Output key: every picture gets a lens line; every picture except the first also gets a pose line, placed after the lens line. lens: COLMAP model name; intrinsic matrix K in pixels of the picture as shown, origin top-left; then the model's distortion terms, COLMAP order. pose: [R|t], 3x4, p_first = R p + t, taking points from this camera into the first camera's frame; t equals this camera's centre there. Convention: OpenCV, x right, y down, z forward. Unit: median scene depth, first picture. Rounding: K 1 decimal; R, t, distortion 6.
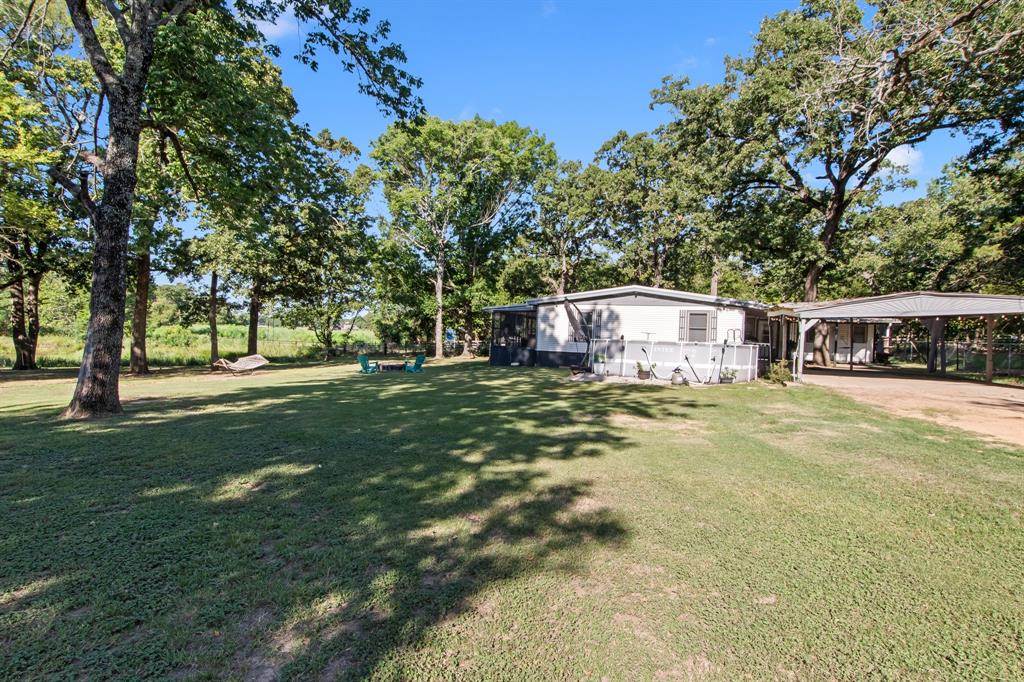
lens RADIAL K [[520.9, 0, 512.0], [0, 520.9, 341.0], [0, 0, 1]] dist [-0.000032, 0.000134]
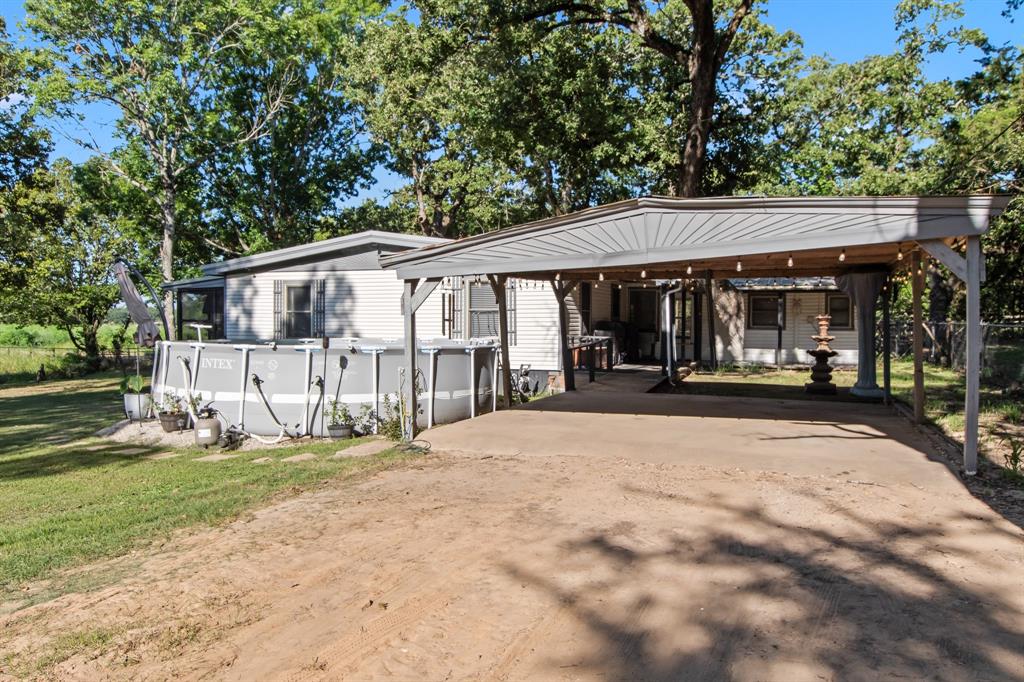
lens RADIAL K [[739.0, 0, 512.0], [0, 739.0, 341.0], [0, 0, 1]] dist [0.005849, 0.002064]
pose [[0.999294, -0.030664, -0.021712, 0.374117], [0.030967, 0.999426, 0.013765, -0.002203], [0.021278, -0.014428, 0.999669, 0.252426]]
